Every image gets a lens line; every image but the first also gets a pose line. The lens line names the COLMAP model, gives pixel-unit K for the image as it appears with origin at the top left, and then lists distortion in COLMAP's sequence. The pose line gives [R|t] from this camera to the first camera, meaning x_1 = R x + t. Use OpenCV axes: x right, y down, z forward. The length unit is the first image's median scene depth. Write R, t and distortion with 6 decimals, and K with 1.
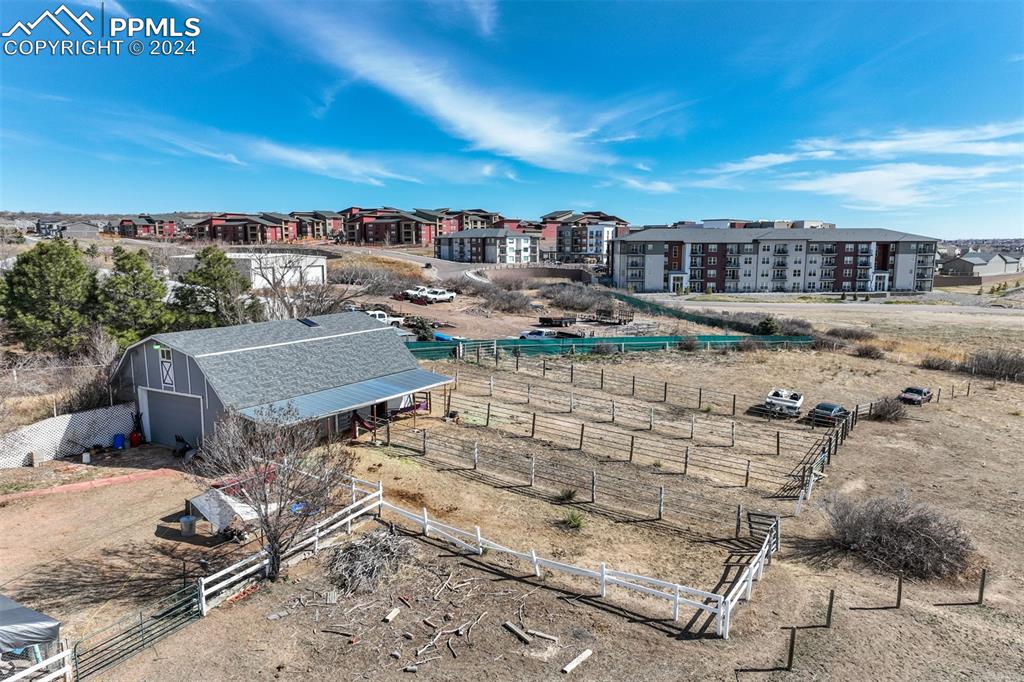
lens RADIAL K [[719.8, 0, 513.0], [0, 719.8, 341.2], [0, 0, 1]] dist [0.001071, 0.014395]
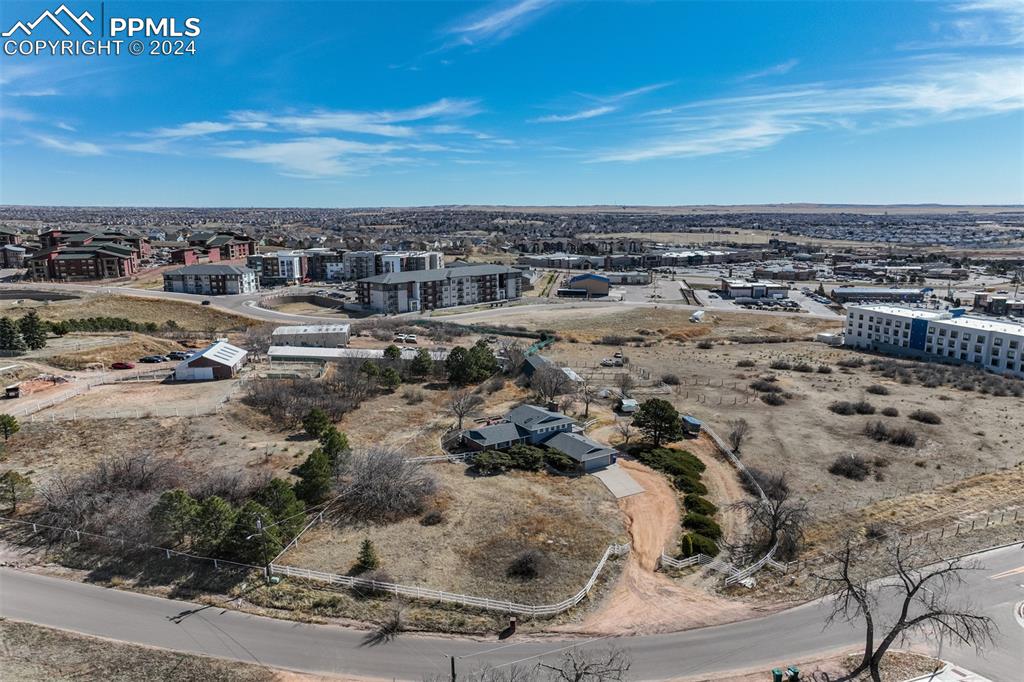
lens RADIAL K [[719.8, 0, 504.1], [0, 719.8, 346.4], [0, 0, 1]] dist [0.001071, 0.014395]
pose [[0.750880, -0.132464, 0.647018, -0.733206], [0.098928, 0.991185, 0.088117, -0.113762], [-0.652987, -0.002157, 0.757366, -0.443163]]
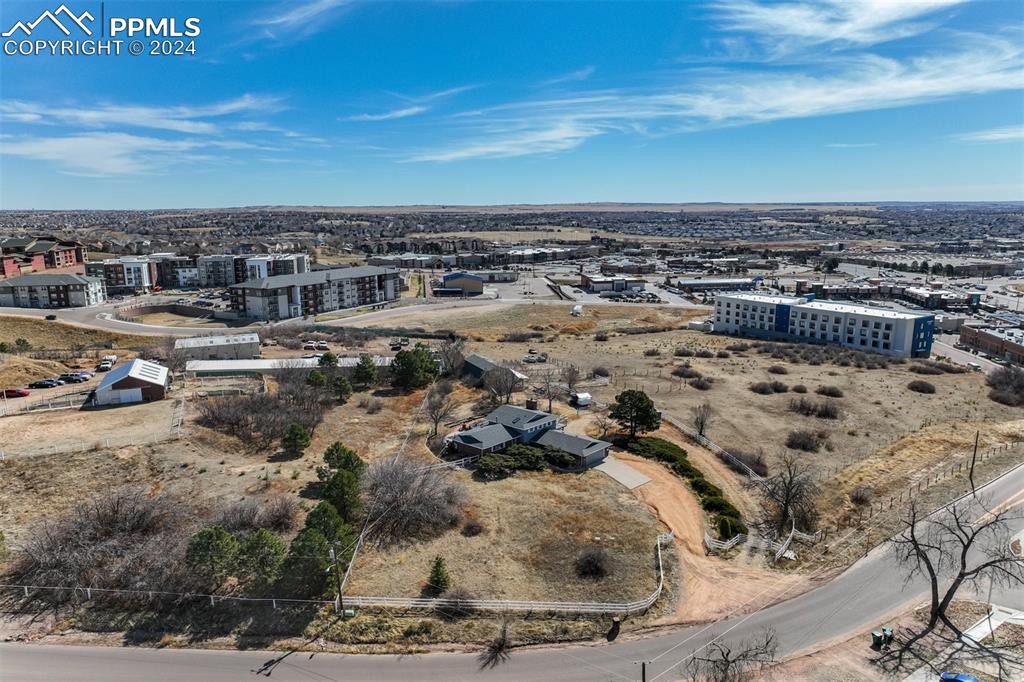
lens RADIAL K [[719.8, 0, 495.5], [0, 719.8, 344.2], [0, 0, 1]] dist [0.001071, 0.014395]
pose [[0.575179, -0.164858, 0.801243, -0.826309], [0.126885, 0.985607, 0.111706, -0.130537], [-0.808127, 0.037414, 0.587819, -0.322755]]
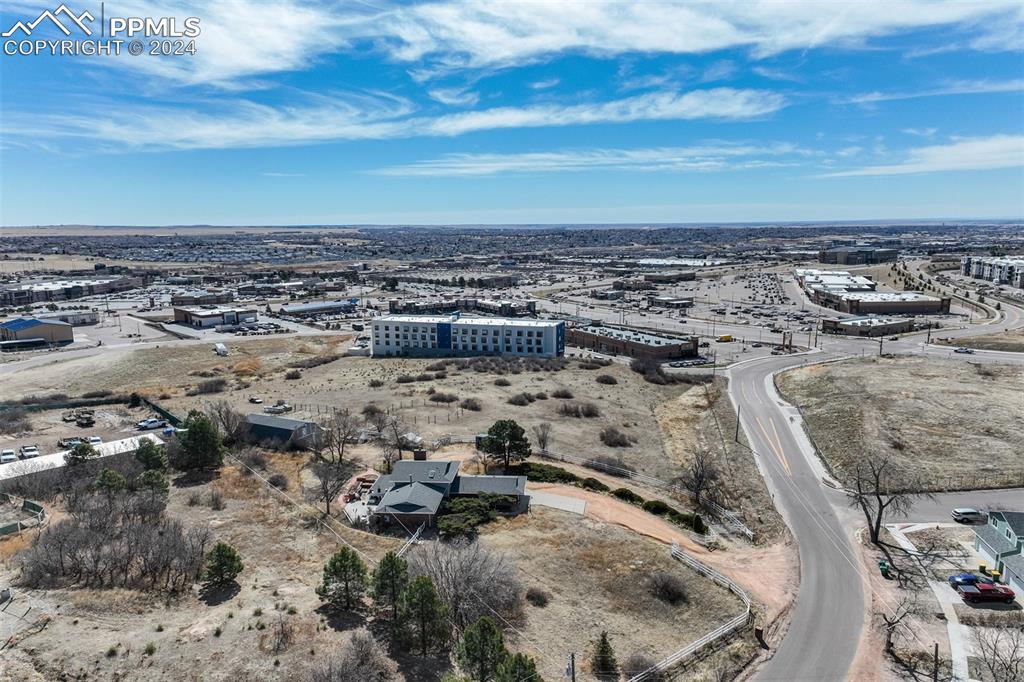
lens RADIAL K [[719.8, 0, 506.0], [0, 719.8, 344.5], [0, 0, 1]] dist [0.001071, 0.014395]
pose [[-0.074449, -0.169988, 0.982630, -0.872839], [0.149905, 0.972260, 0.179552, -0.190841], [-0.985893, 0.160669, -0.046902, 0.018222]]
